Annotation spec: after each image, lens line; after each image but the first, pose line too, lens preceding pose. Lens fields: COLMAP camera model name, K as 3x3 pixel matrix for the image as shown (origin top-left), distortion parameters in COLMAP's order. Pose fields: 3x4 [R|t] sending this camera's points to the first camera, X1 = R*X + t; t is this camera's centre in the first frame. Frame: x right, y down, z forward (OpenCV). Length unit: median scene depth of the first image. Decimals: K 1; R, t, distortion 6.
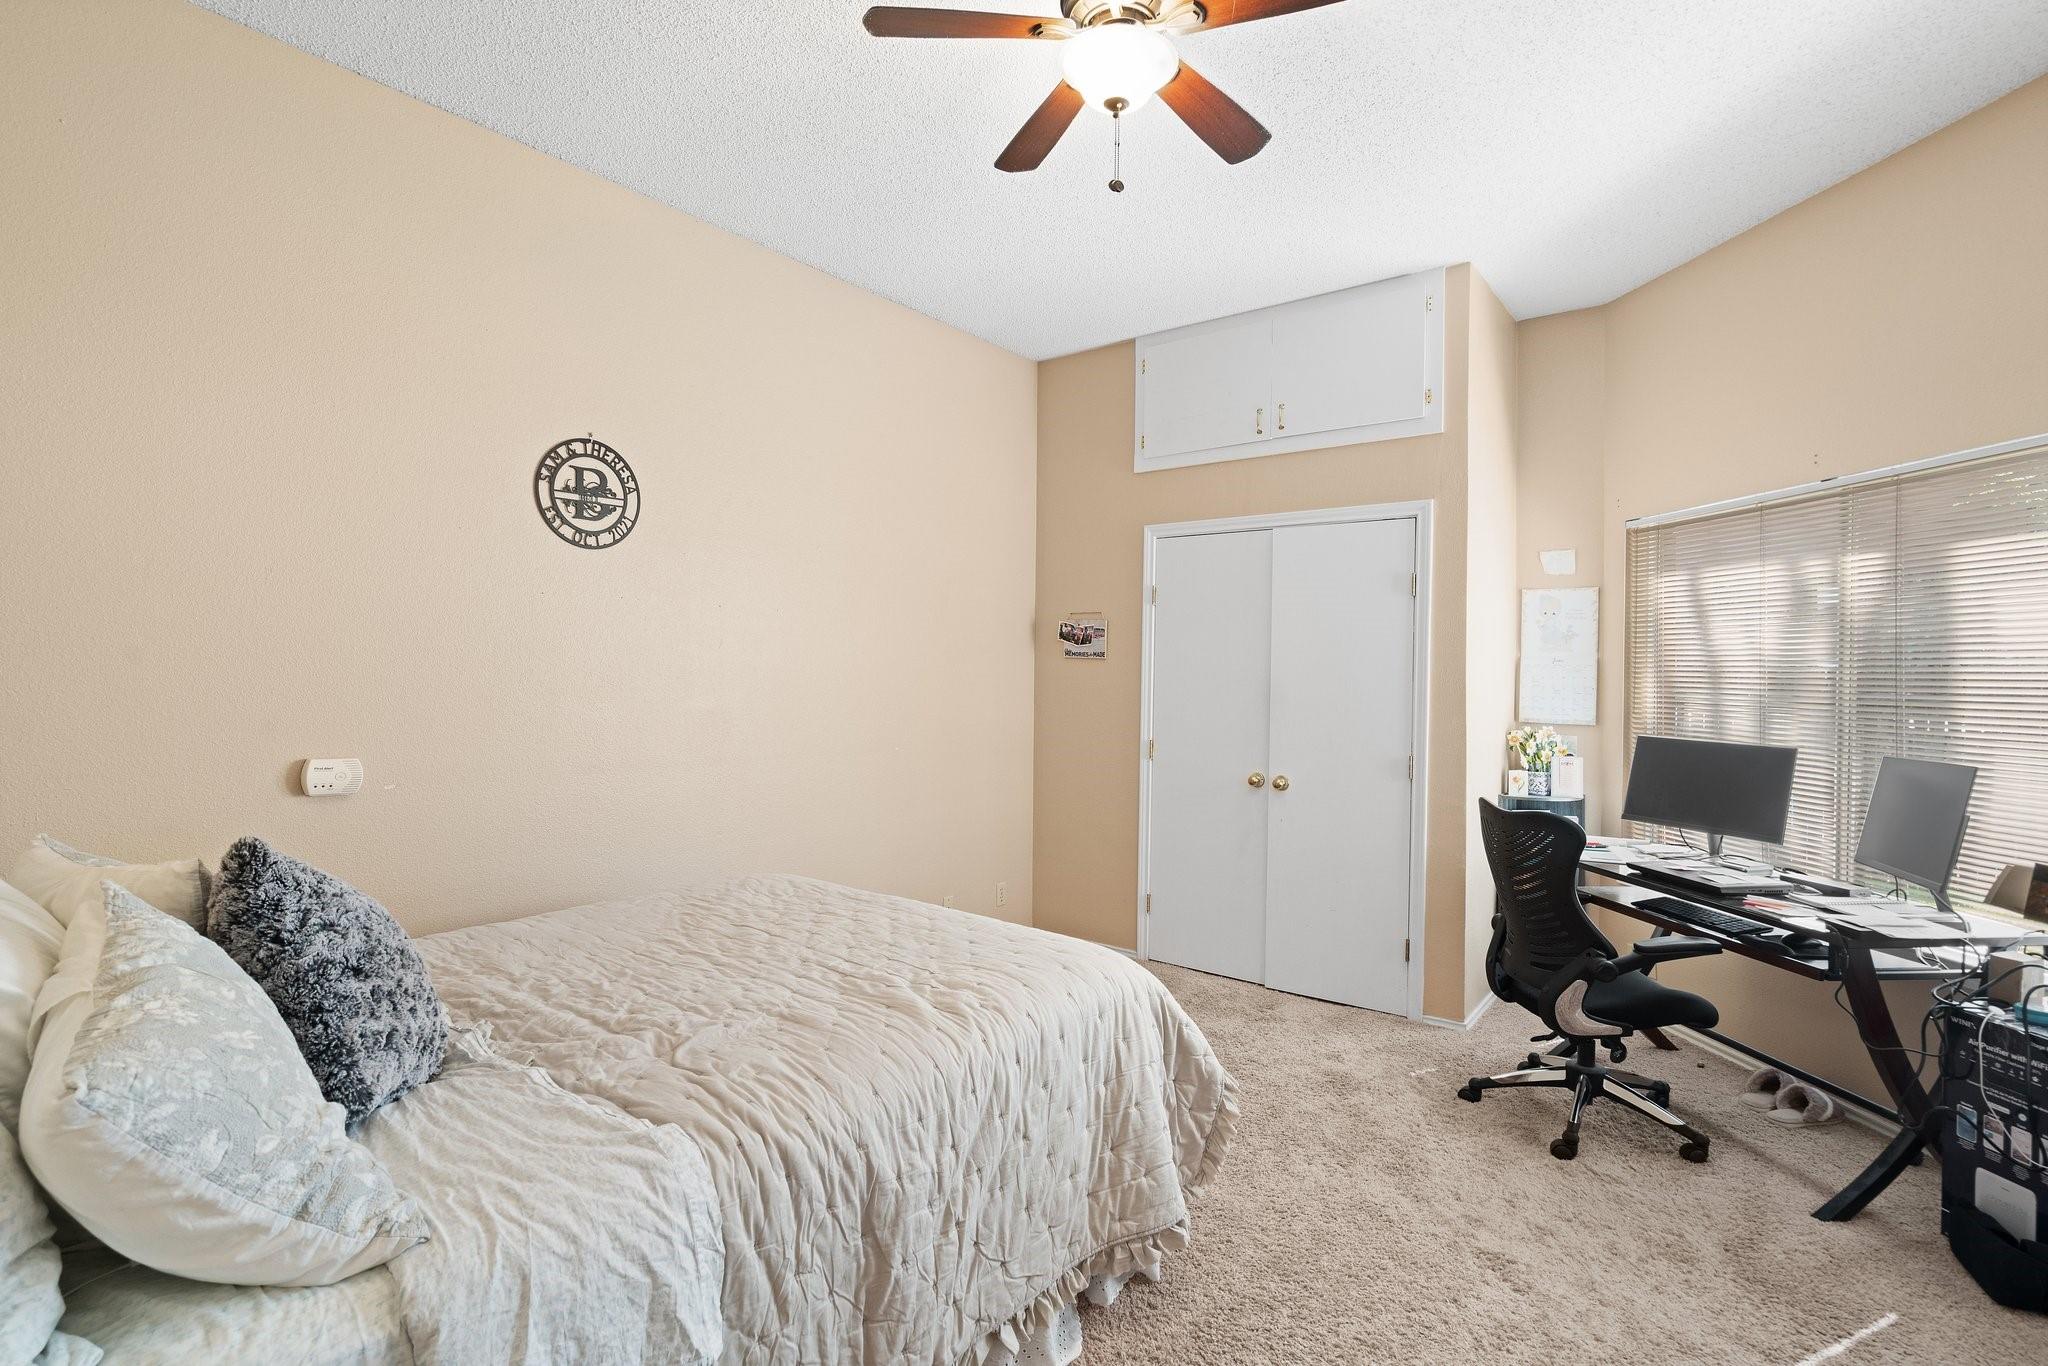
lens RADIAL K [[938.3, 0, 1025.6], [0, 938.3, 638.0], [0, 0, 1]] dist [-0.013375, 0.006777]
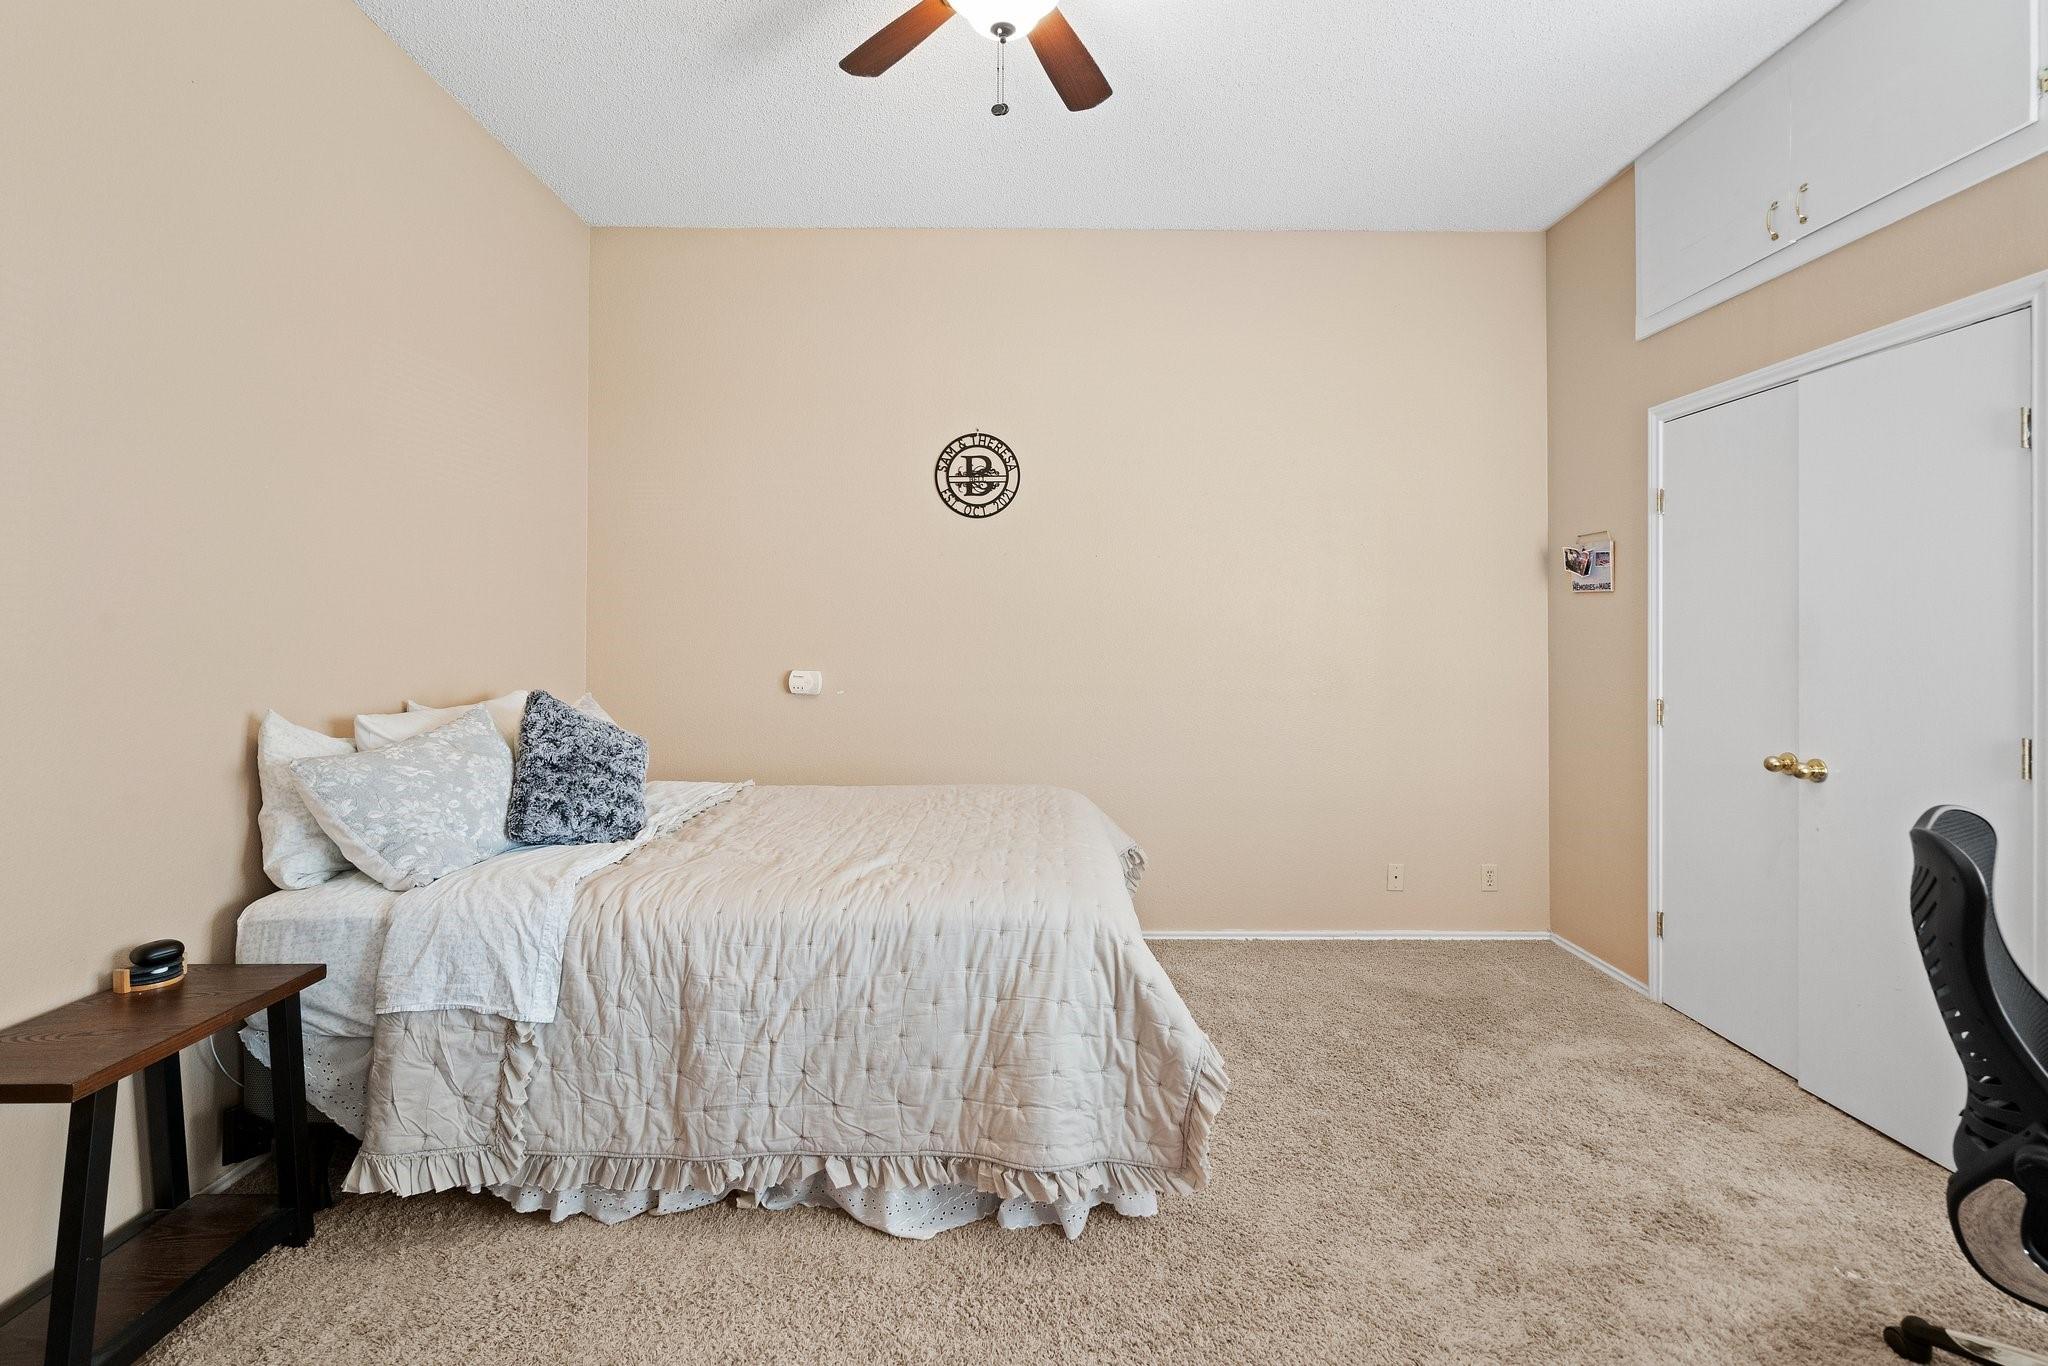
lens RADIAL K [[923.3, 0, 1025.4], [0, 923.3, 585.3], [0, 0, 1]] dist [-0.013001, 0.005243]
pose [[0.640124, -0.047800, -0.766783, 0.550030], [0.032711, 0.998853, -0.034958, 0.043301], [0.767575, -0.002705, 0.640954, 0.246326]]
